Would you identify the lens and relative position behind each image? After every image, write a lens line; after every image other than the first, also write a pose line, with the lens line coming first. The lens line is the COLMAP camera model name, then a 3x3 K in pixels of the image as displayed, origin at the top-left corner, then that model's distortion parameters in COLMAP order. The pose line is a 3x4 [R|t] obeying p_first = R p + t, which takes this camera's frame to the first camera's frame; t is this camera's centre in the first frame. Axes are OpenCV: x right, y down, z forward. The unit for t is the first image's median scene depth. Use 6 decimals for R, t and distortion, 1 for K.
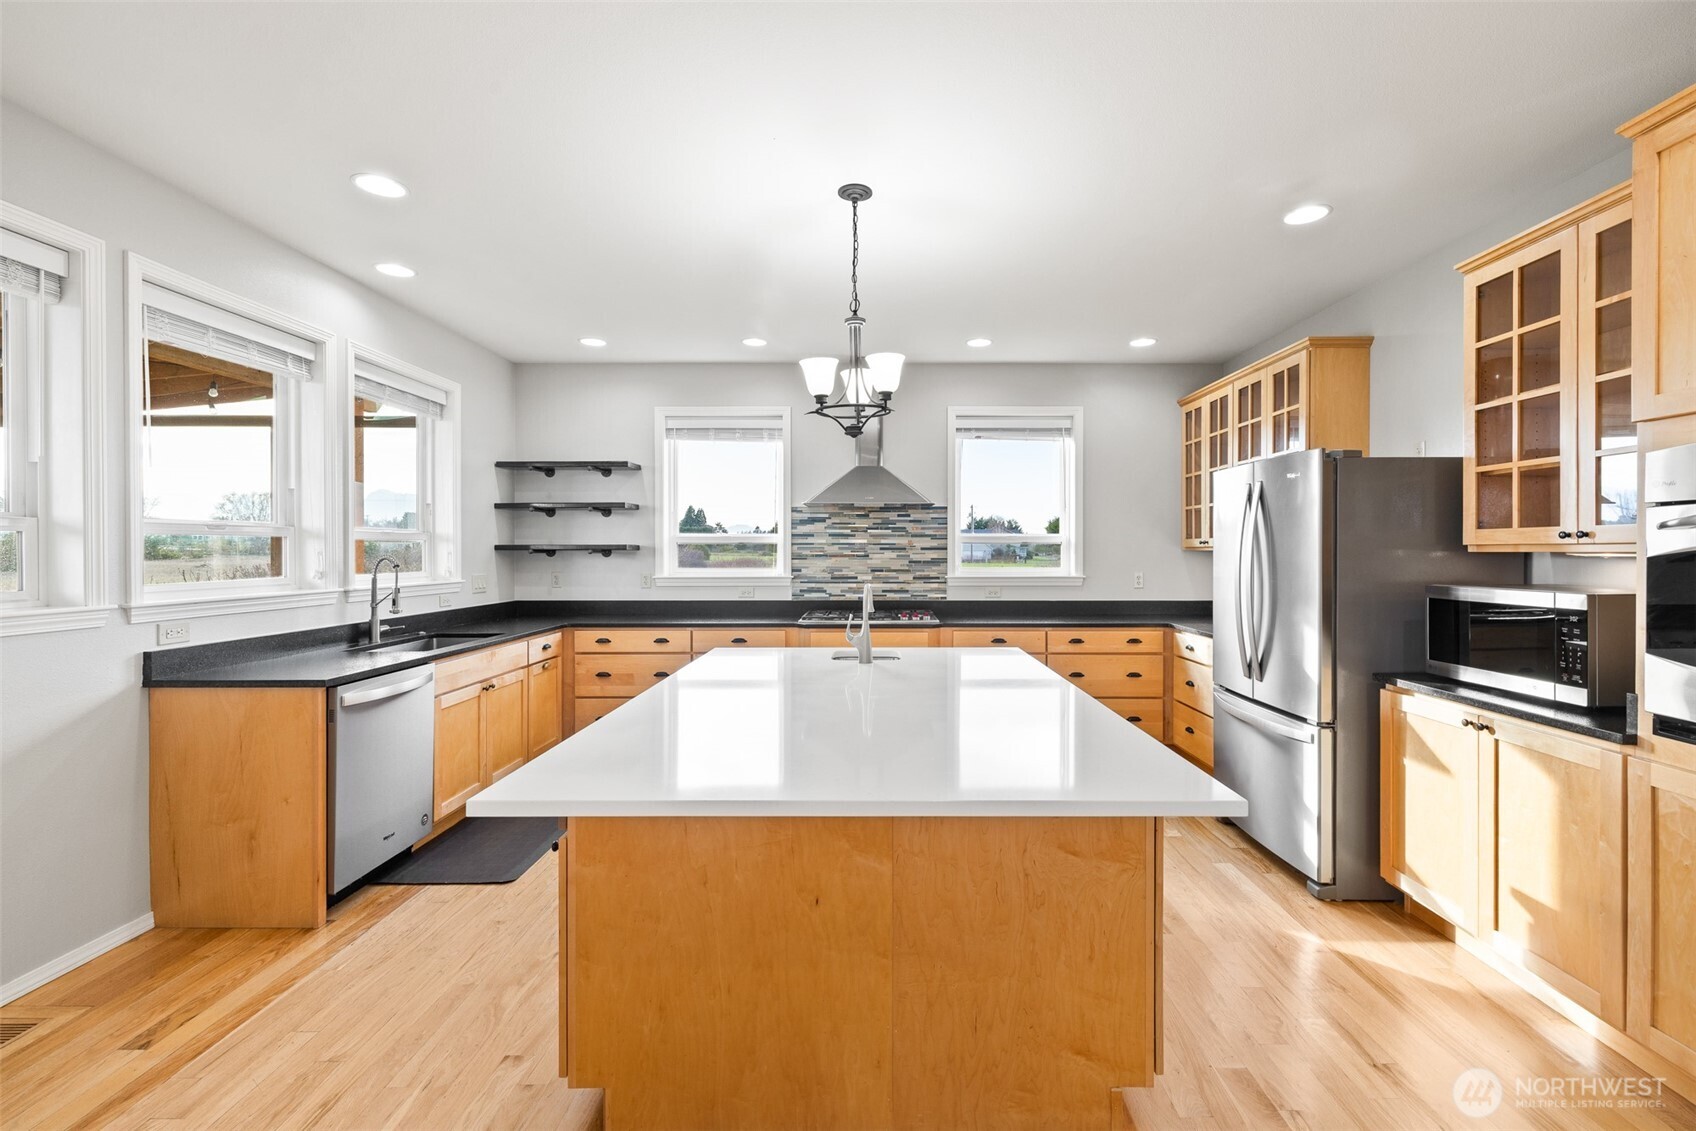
lens RADIAL K [[741.6, 0, 848.6], [0, 741.6, 553.2], [0, 0, 1]] dist [0.001603, 0.000224]
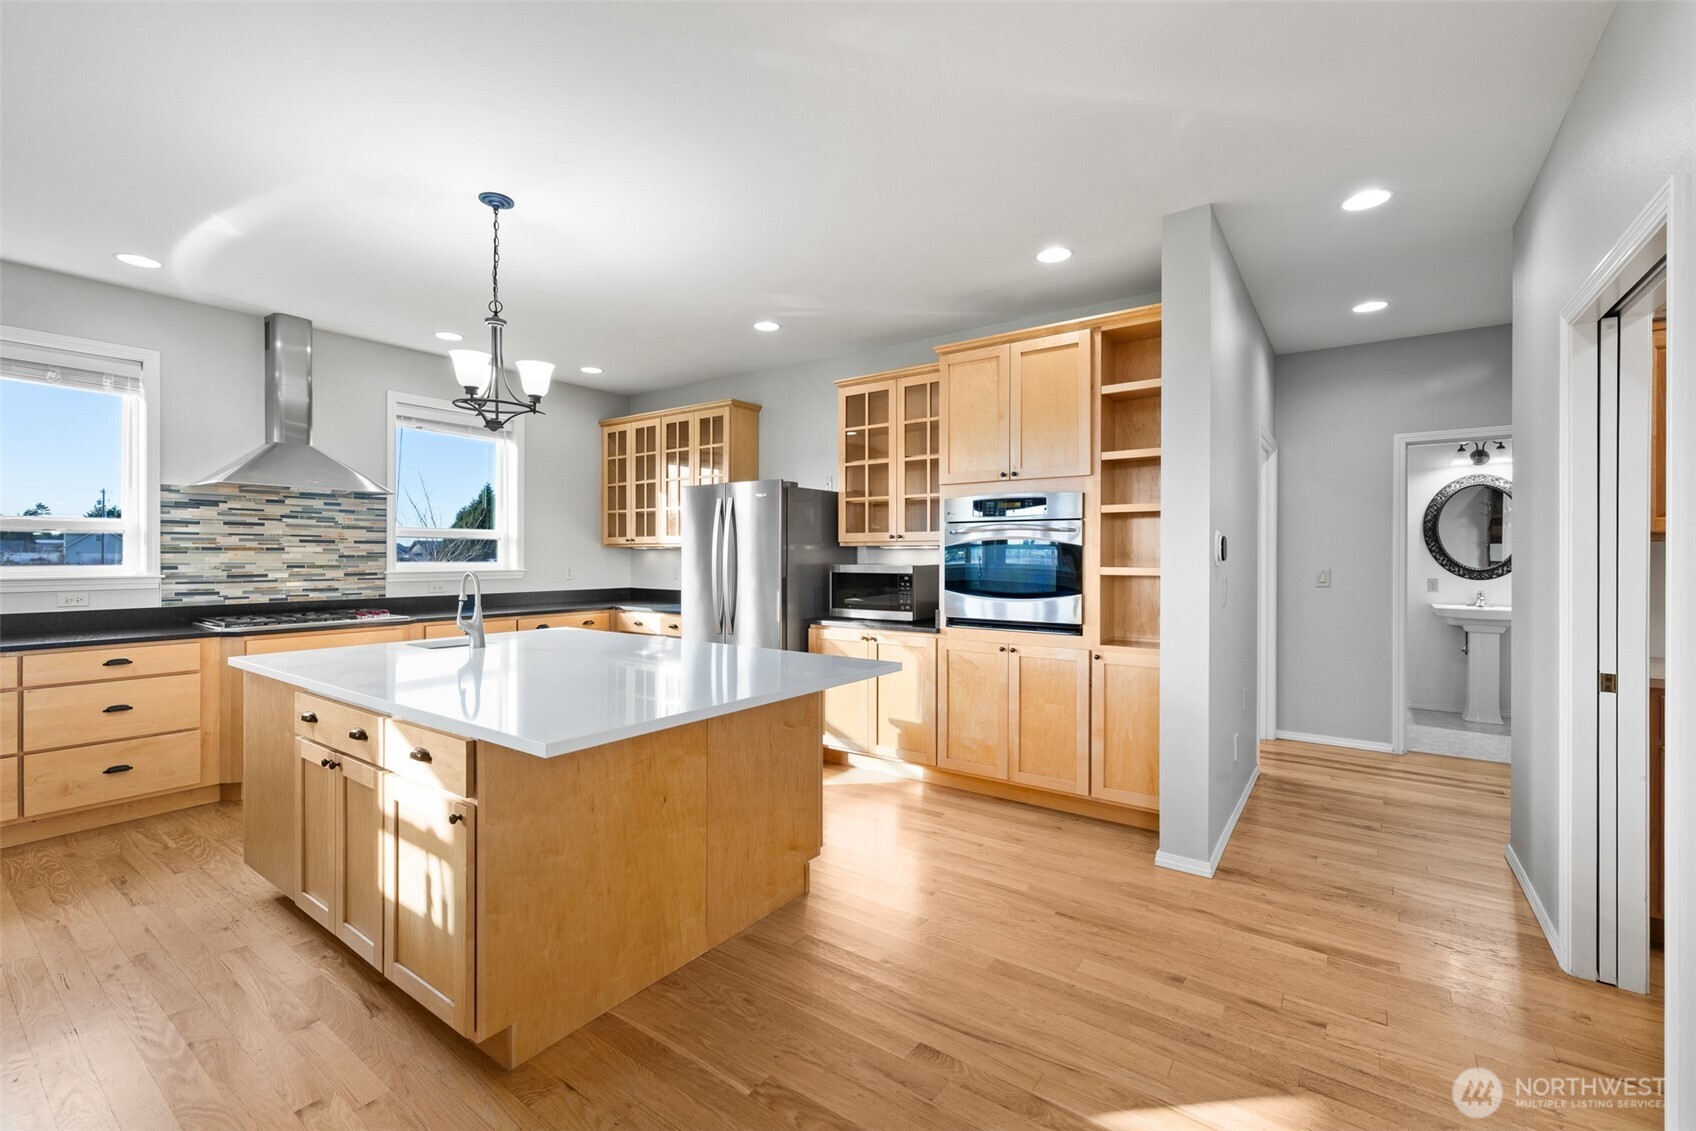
lens RADIAL K [[727.5, 0, 848.7], [0, 727.5, 552.2], [0, 0, 1]] dist [0.001471, 0.000503]
pose [[0.578455, 0.004451, 0.815702, -0.303626], [-0.000297, 0.999986, -0.005246, 0.011899], [-0.815714, 0.002792, 0.578449, -0.005870]]
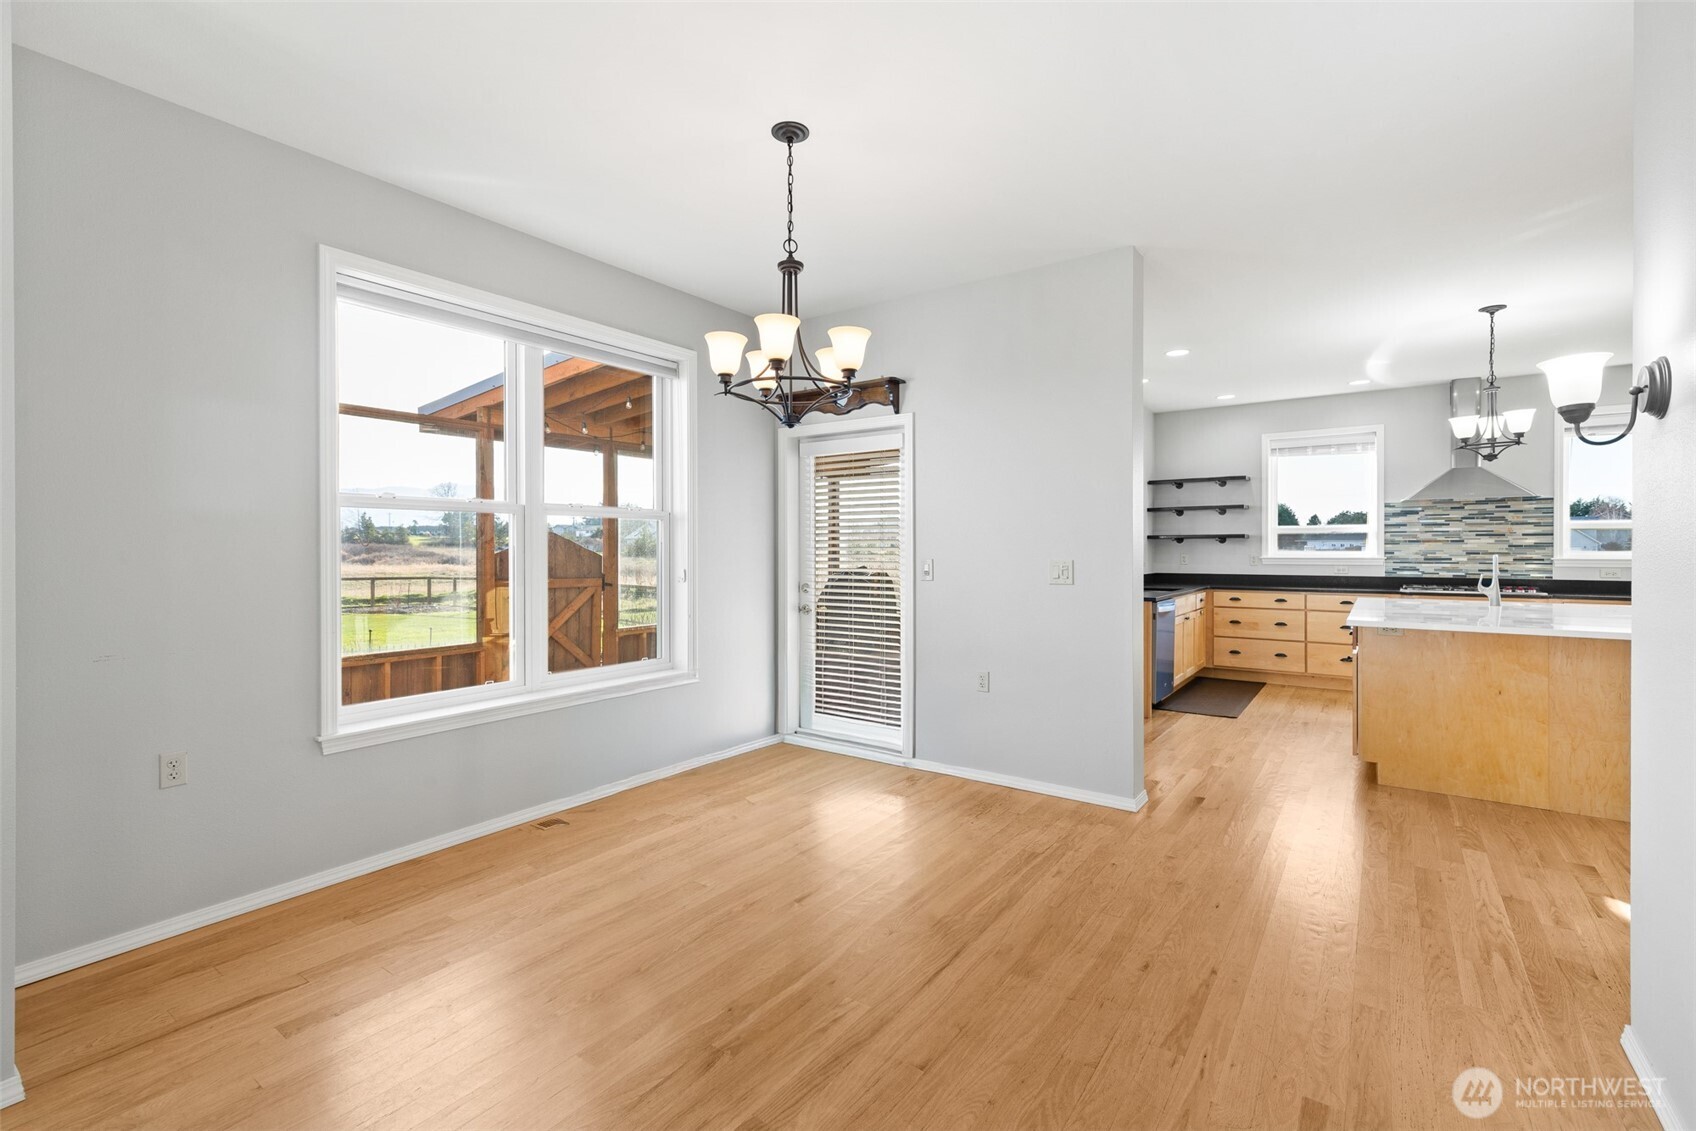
lens RADIAL K [[727.5, 0, 848.7], [0, 727.5, 552.2], [0, 0, 1]] dist [0.001471, 0.000503]
pose [[0.820525, 0.001961, -0.571607, -0.127818], [0.000531, 0.999991, 0.004194, 0.017522], [0.571610, -0.003745, 0.820517, -0.598426]]
